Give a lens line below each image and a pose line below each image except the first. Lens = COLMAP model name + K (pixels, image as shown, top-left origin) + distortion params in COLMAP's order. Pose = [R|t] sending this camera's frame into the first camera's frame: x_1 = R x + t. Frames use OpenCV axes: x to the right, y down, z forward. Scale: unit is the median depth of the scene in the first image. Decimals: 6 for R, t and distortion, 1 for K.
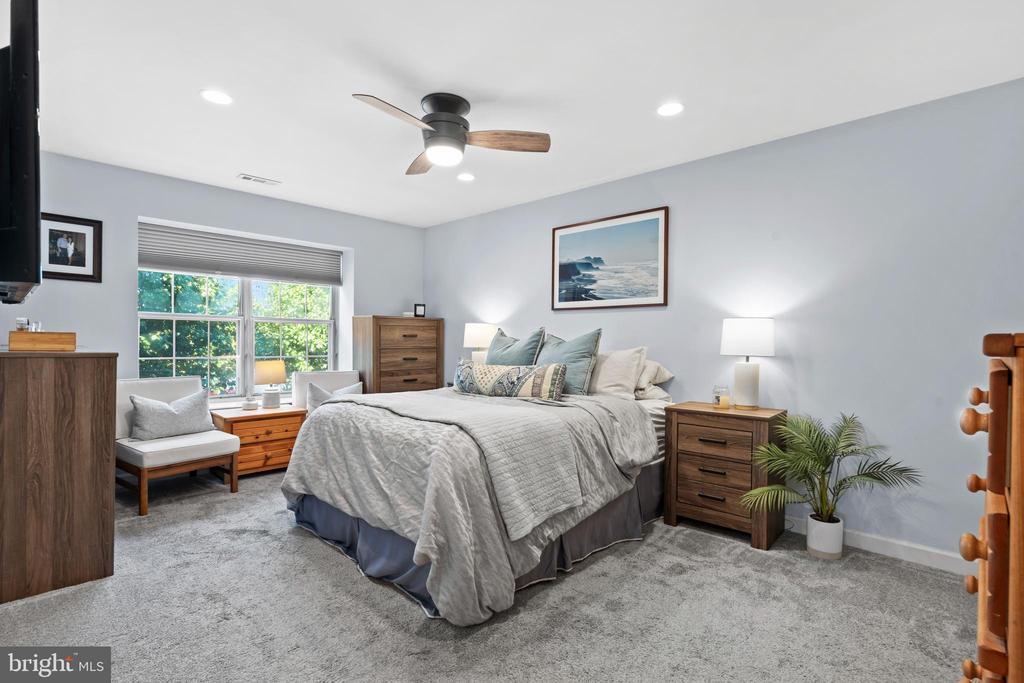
lens RADIAL K [[476.8, 0, 518.1], [0, 476.8, 348.0], [0, 0, 1]] dist [0.001243, 0.001709]
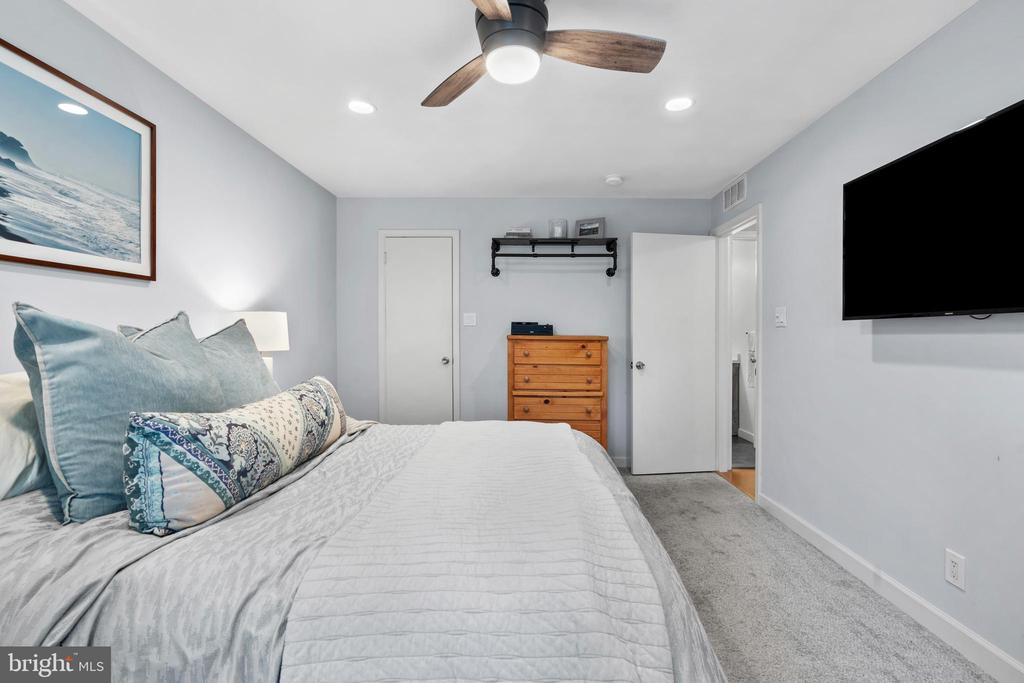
lens RADIAL K [[476.8, 0, 509.4], [0, 476.8, 333.7], [0, 0, 1]] dist [0.001243, 0.001709]
pose [[-0.664839, -0.021182, 0.746686, -0.469192], [-0.004149, 0.999687, 0.024665, -0.034533], [-0.746975, 0.013300, -0.664719, 1.036437]]
